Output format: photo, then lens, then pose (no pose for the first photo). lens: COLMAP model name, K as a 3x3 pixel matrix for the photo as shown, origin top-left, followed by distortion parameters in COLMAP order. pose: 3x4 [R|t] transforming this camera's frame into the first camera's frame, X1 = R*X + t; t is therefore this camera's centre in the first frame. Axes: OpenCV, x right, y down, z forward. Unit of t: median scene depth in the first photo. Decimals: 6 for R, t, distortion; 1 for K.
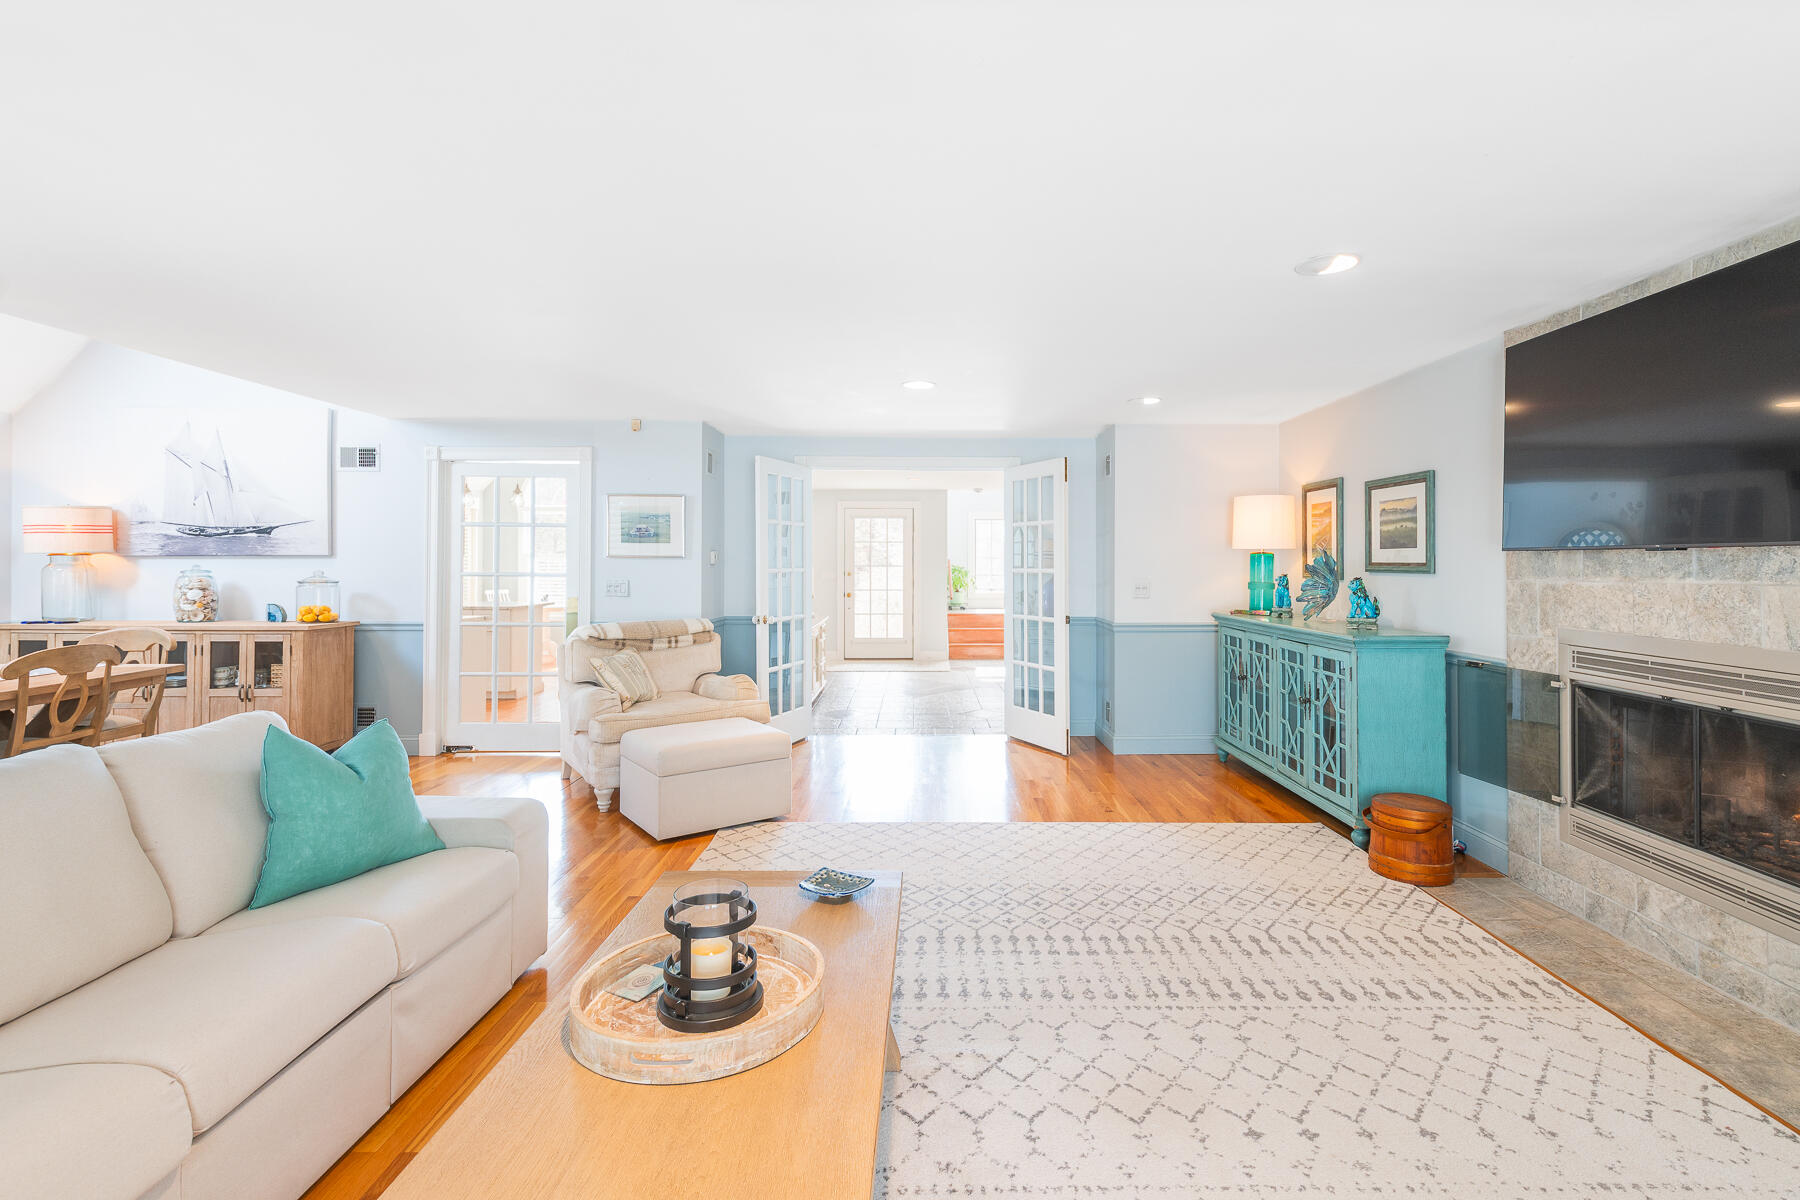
lens RADIAL K [[834.9, 0, 942.5], [0, 834.9, 562.5], [0, 0, 1]] dist [0.003164, -0.000210]
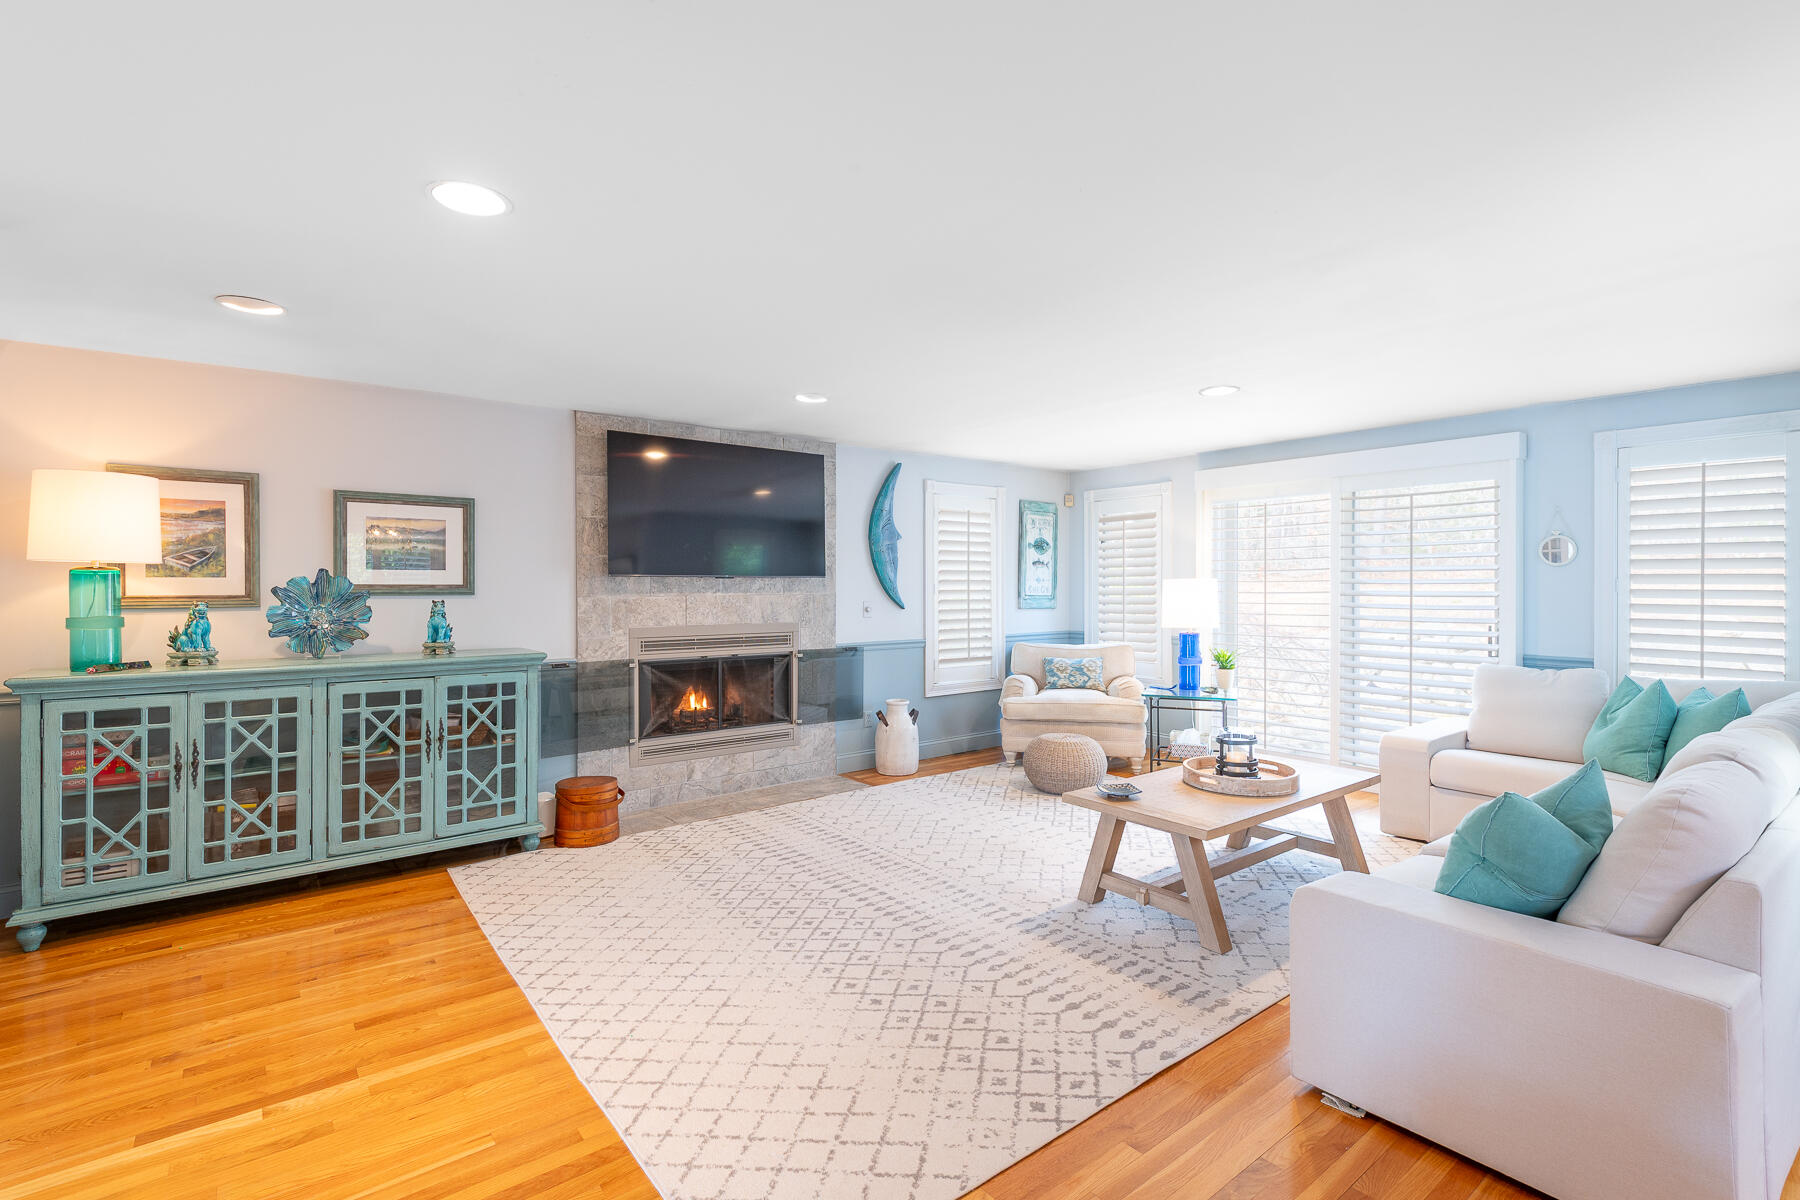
lens RADIAL K [[834.9, 0, 888.7], [0, 834.9, 587.7], [0, 0, 1]] dist [0.003164, -0.000210]
pose [[-0.601936, 0.000222, 0.798544, -0.598760], [-0.001210, 0.999999, -0.001190, 0.005206], [-0.798544, -0.001683, -0.601935, 1.224796]]
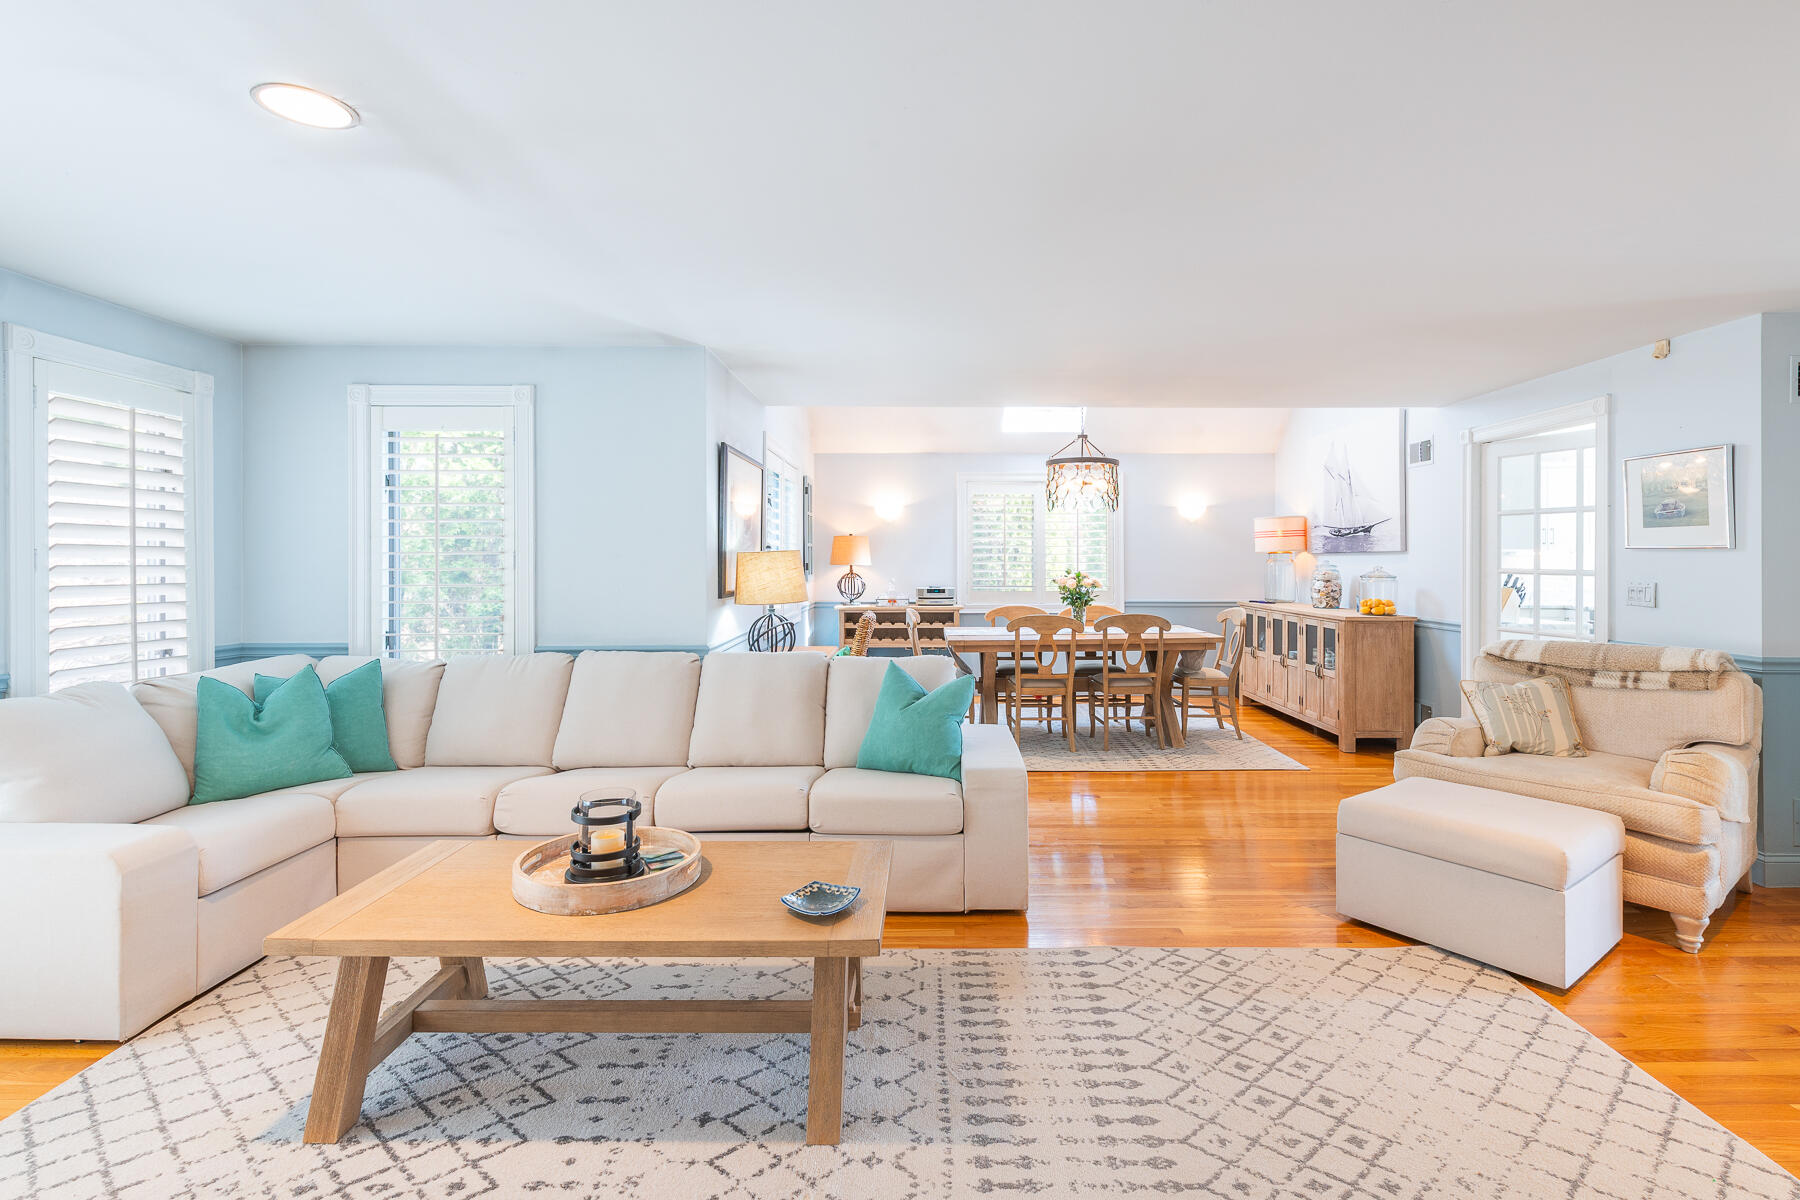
lens RADIAL K [[834.9, 0, 918.2], [0, 834.9, 560.0], [0, 0, 1]] dist [0.003164, -0.000210]
pose [[-0.011159, -0.000659, -0.999938, 0.434243], [0.002882, 0.999996, -0.000692, 0.002179], [0.999934, -0.002889, -0.011157, 0.600330]]
